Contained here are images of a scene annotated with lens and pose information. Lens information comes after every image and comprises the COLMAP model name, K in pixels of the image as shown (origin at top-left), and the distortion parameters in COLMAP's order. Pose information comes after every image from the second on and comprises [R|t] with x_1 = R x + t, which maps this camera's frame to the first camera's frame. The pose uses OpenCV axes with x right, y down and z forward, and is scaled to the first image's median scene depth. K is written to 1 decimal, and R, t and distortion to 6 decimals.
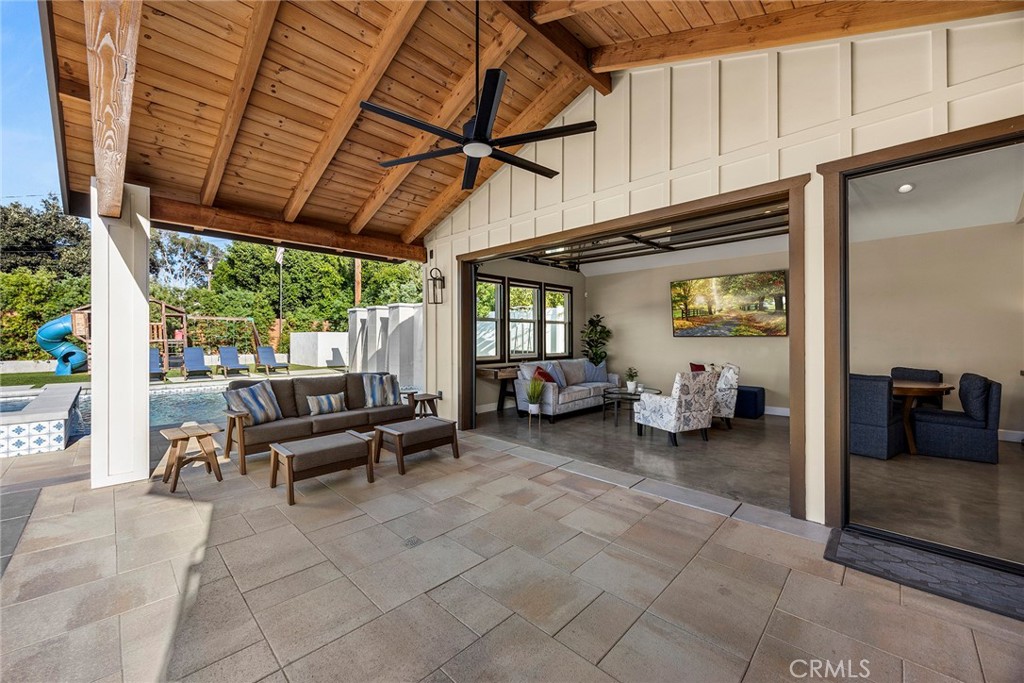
lens RADIAL K [[396.5, 0, 512.0], [0, 396.5, 341.5], [0, 0, 1]] dist [-0.001316, -0.000086]
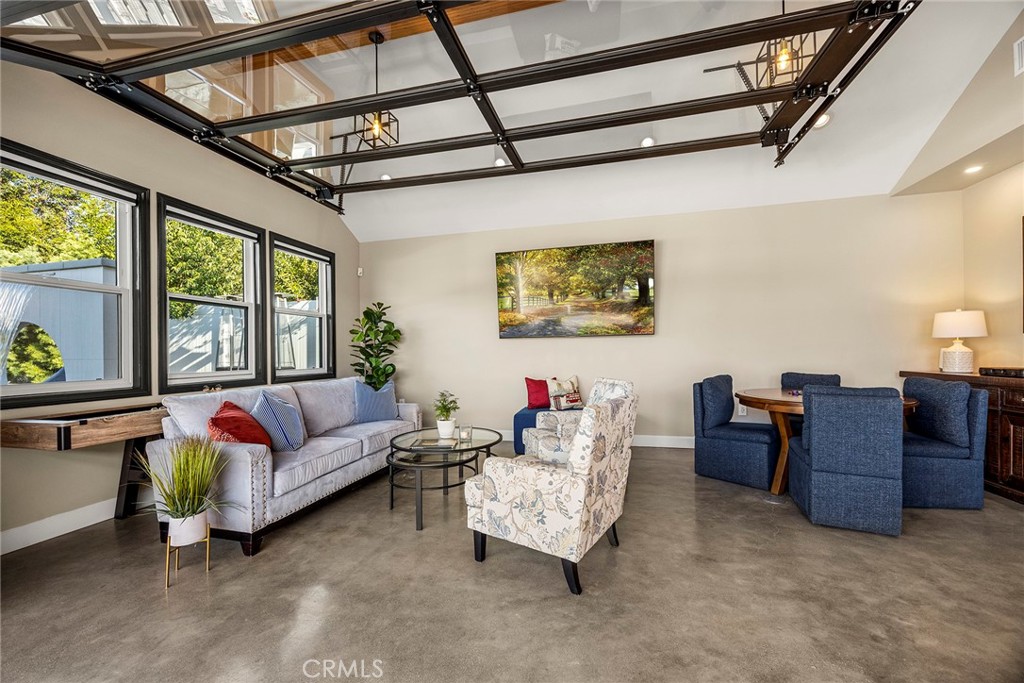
lens RADIAL K [[396.5, 0, 512.0], [0, 396.5, 341.5], [0, 0, 1]] dist [-0.001316, -0.000086]
pose [[0.865595, 0.004624, 0.500723, 0.107642], [0.016138, 0.999180, -0.037124, 0.019244], [-0.500484, 0.040215, 0.864811, 0.461435]]
